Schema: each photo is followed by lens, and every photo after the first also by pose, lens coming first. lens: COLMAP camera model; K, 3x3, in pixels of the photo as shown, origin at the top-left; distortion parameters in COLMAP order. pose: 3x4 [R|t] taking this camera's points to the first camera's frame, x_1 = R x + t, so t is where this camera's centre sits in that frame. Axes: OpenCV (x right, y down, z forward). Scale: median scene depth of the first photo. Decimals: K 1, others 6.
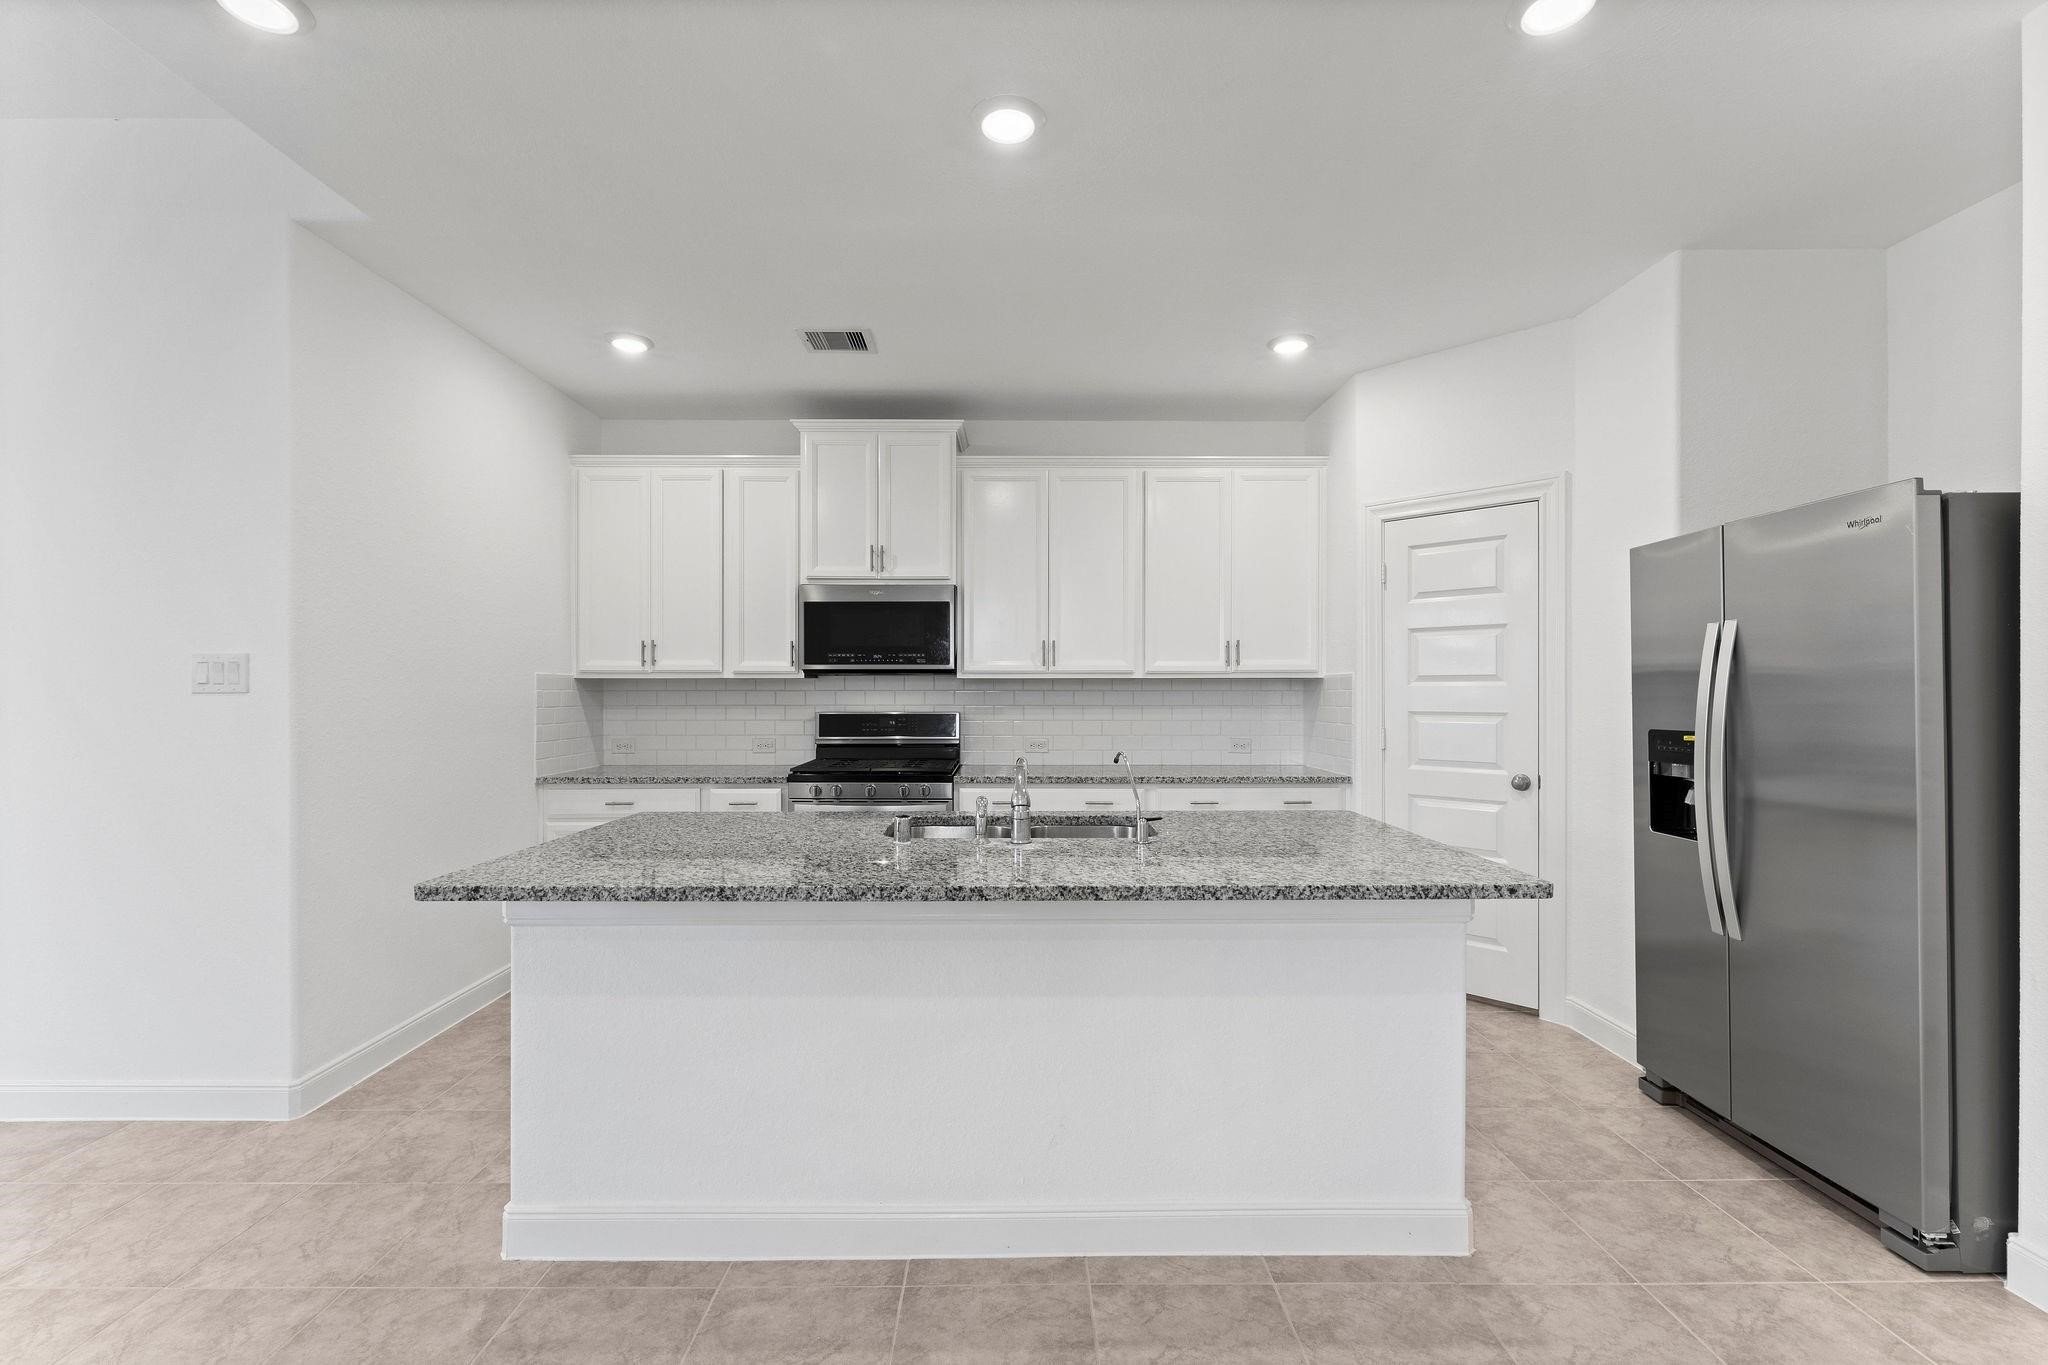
lens RADIAL K [[835.2, 0, 1014.8], [0, 835.2, 714.9], [0, 0, 1]] dist [-0.000785, -0.000086]
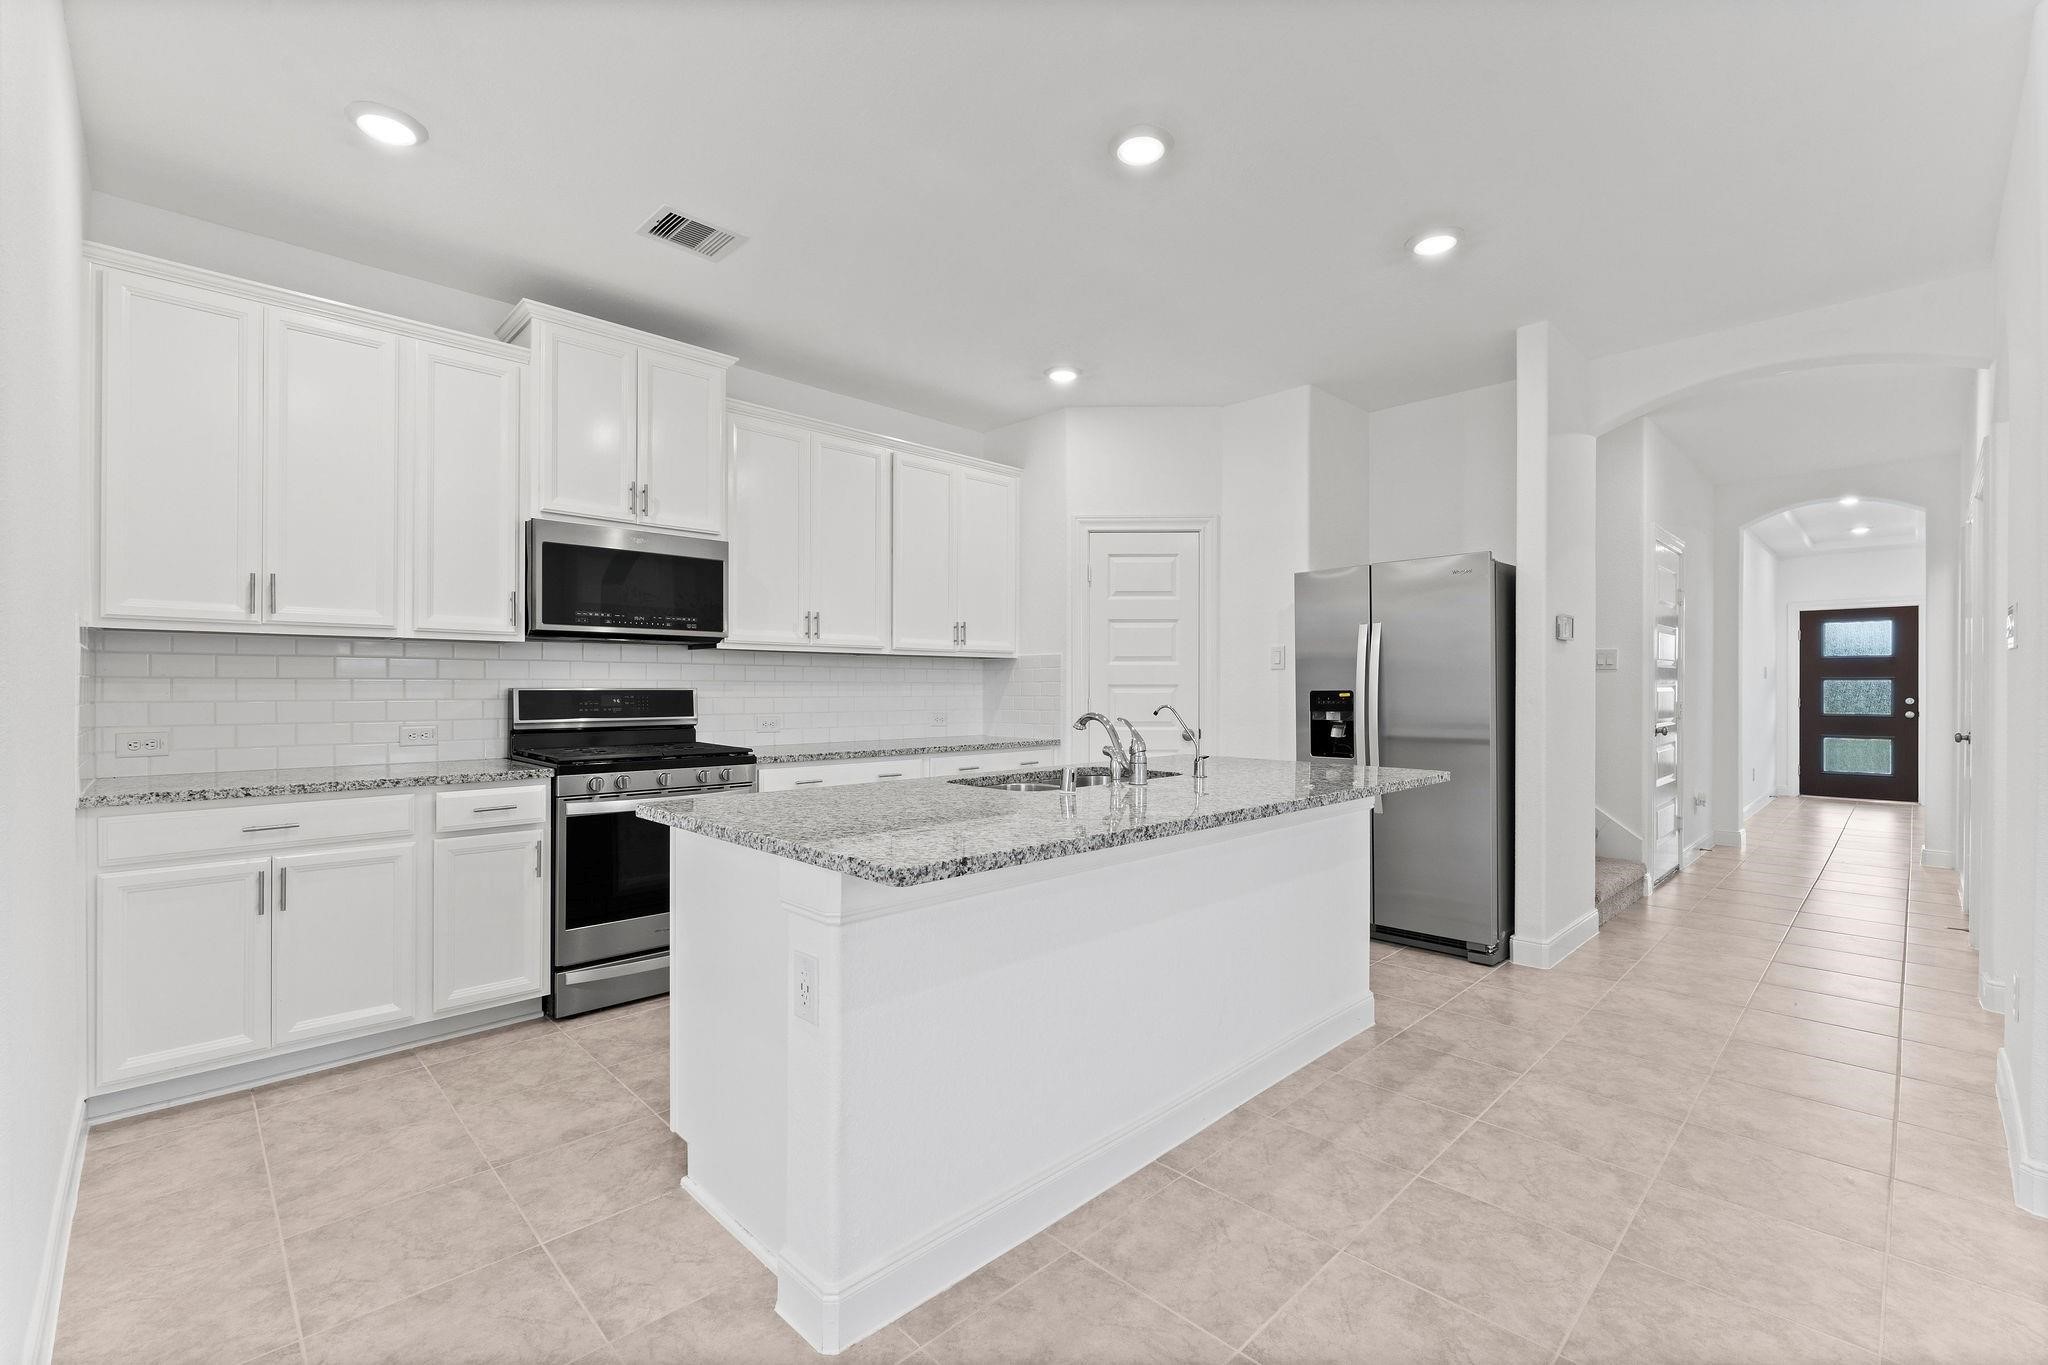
lens RADIAL K [[872.3, 0, 1012.6], [0, 872.3, 691.1], [0, 0, 1]] dist [-0.004270, -0.001170]
pose [[0.726907, -0.002587, 0.686731, -0.497290], [0.016981, 0.999755, -0.014209, 0.020479], [-0.686526, 0.021990, 0.726773, 0.131299]]
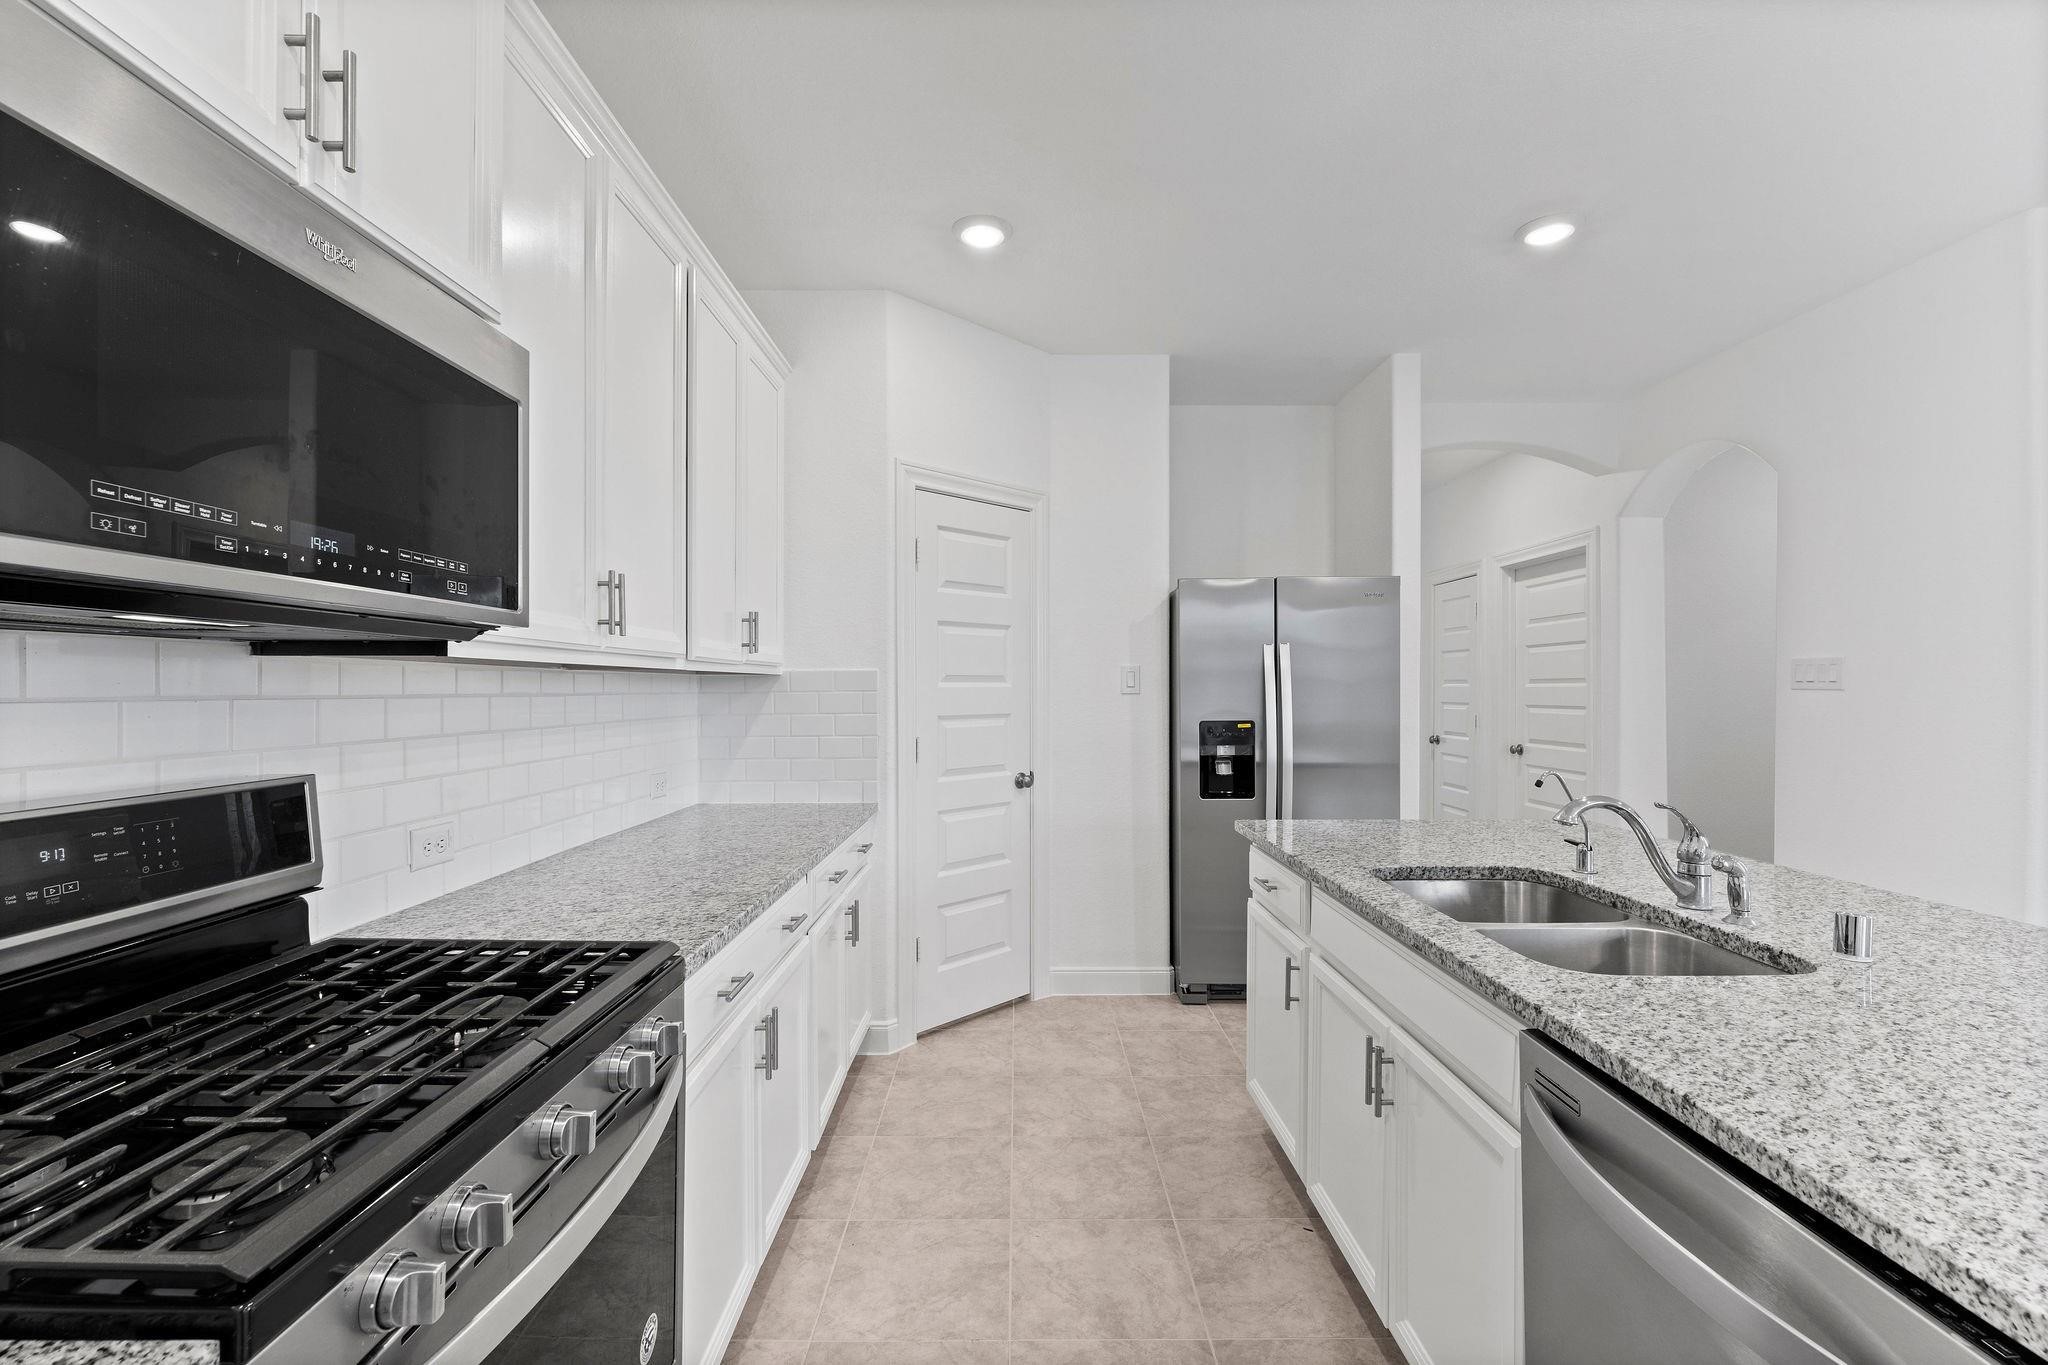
lens RADIAL K [[872.3, 0, 1003.4], [0, 872.3, 691.4], [0, 0, 1]] dist [-0.004270, -0.001170]
pose [[0.003052, -0.005270, 0.999981, -0.395933], [0.028325, 0.999585, 0.005181, -0.029421], [-0.999594, 0.028309, 0.003200, 0.853214]]
